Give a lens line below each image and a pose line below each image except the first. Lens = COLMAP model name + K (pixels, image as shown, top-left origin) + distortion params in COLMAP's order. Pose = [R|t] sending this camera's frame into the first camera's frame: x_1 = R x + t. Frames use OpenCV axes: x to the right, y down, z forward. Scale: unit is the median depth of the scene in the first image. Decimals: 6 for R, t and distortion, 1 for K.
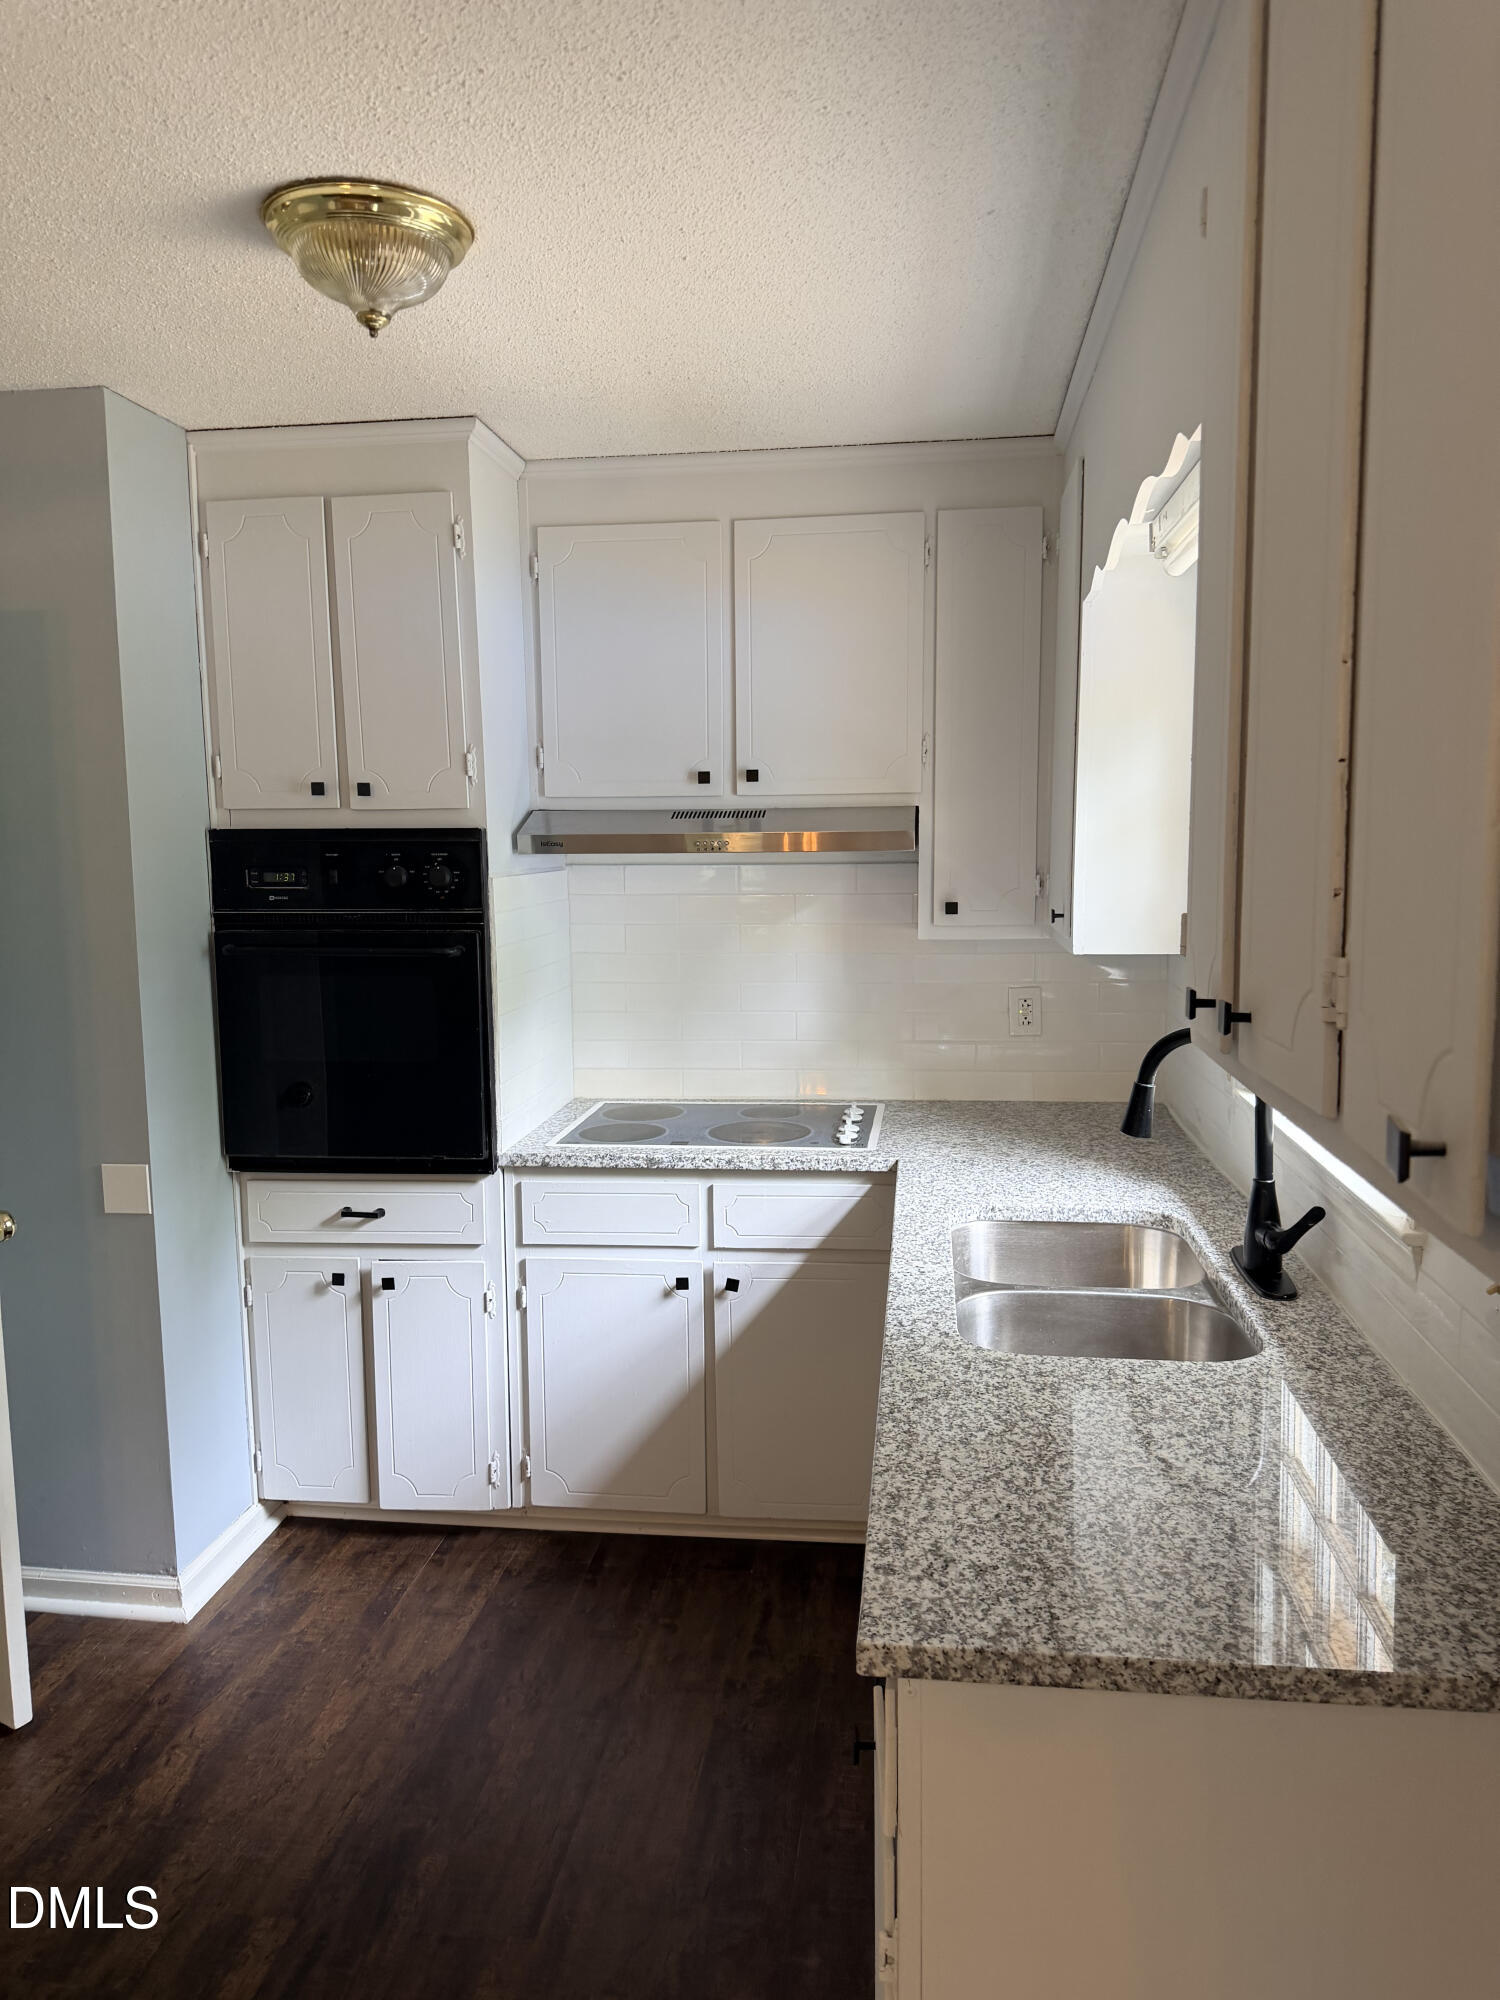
lens RADIAL K [[1394.6, 0, 740.9], [0, 1394.6, 990.8], [0, 0, 1]] dist [0.134872, -0.196048]
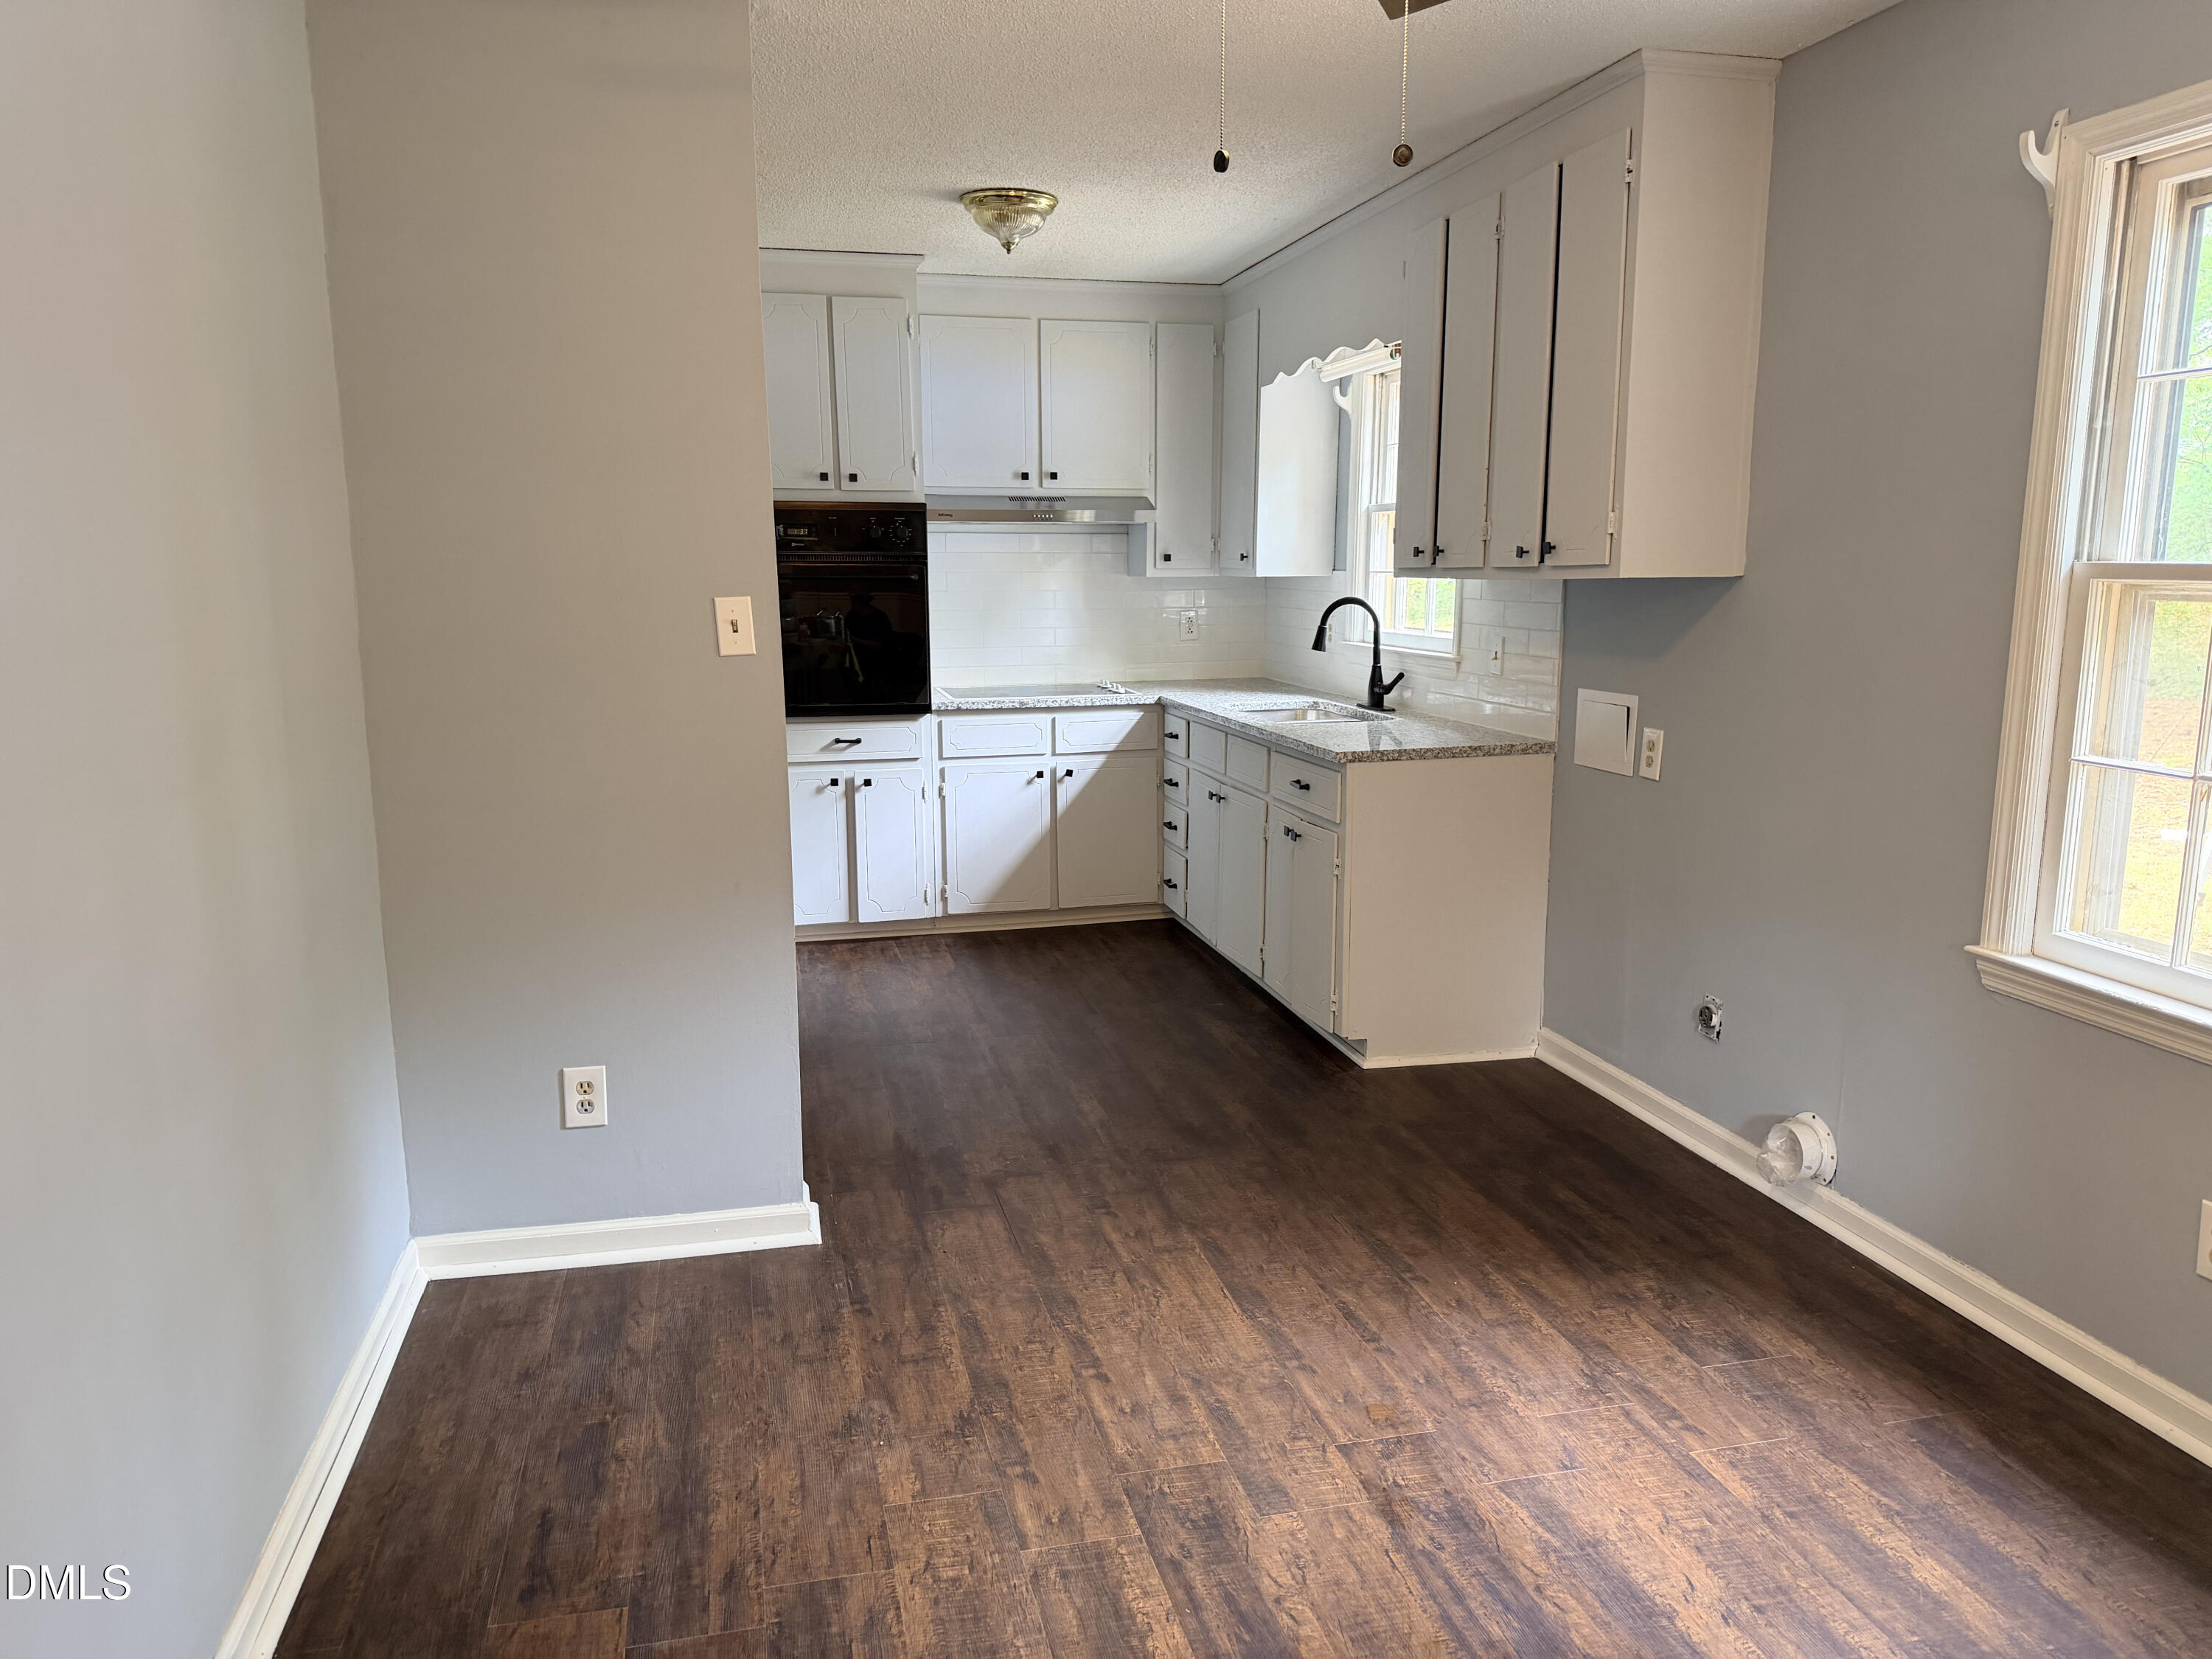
lens RADIAL K [[1542.4, 0, 1119.7], [0, 1542.4, 838.4], [0, 0, 1]] dist [0.134872, -0.196048]
pose [[0.932762, -0.055968, 0.356122, -0.630504], [0.031541, 0.996757, 0.074036, 0.148599], [-0.359111, -0.057826, 0.931502, -0.812299]]
